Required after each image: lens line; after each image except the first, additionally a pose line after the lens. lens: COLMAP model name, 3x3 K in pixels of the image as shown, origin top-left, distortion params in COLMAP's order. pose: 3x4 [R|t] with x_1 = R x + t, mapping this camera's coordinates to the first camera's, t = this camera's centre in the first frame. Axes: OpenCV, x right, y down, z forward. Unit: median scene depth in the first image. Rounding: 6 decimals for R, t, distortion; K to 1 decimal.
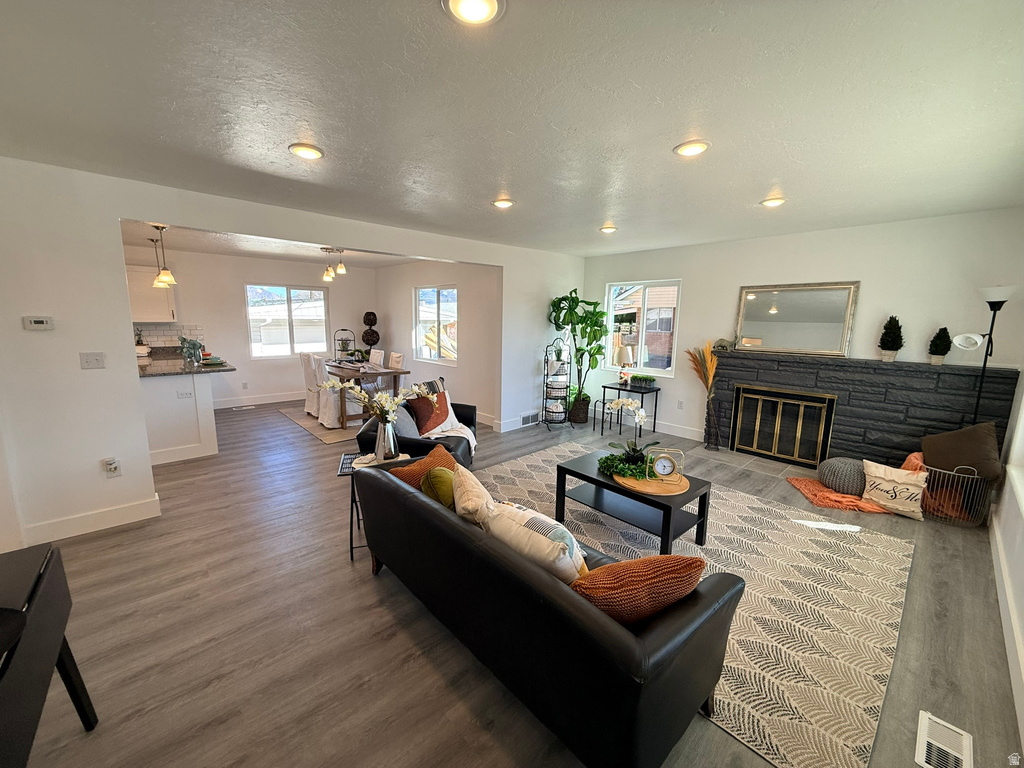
lens RADIAL K [[408.2, 0, 509.2], [0, 408.2, 382.7], [0, 0, 1]] dist [0.000769, 0.000024]
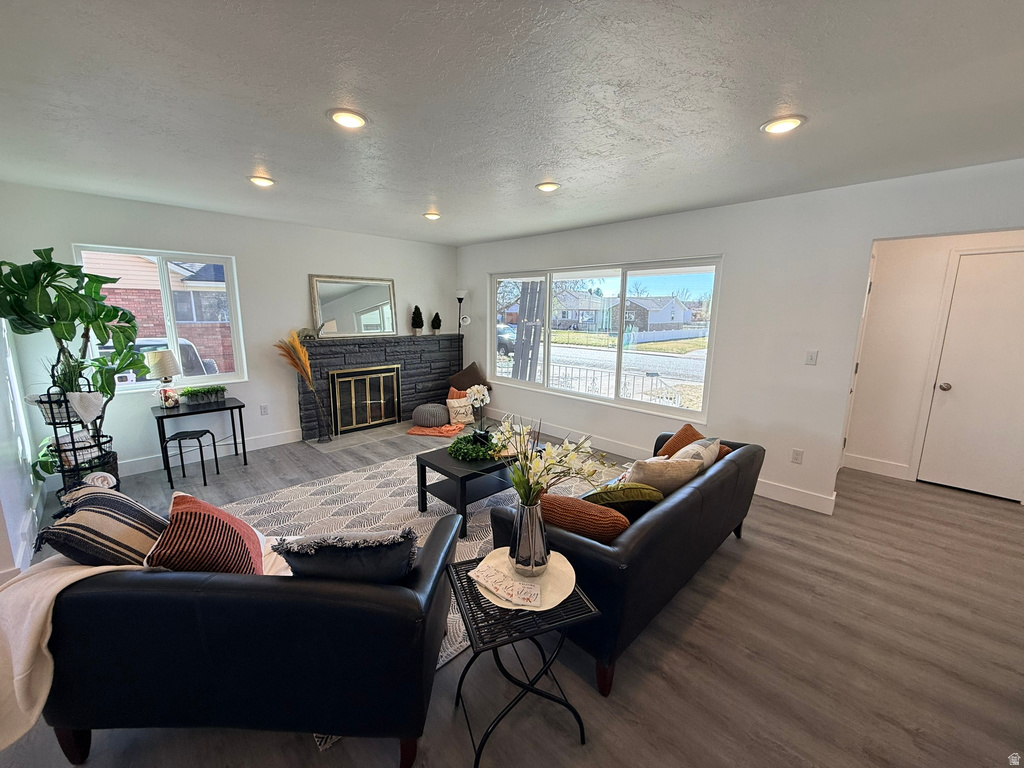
lens RADIAL K [[408.2, 0, 509.2], [0, 408.2, 382.7], [0, 0, 1]] dist [0.000769, 0.000024]
pose [[-0.039299, -0.188734, 0.981242, -0.520838], [0.148282, 0.970026, 0.192516, -0.110321], [-0.988164, 0.153066, -0.010135, 0.635235]]
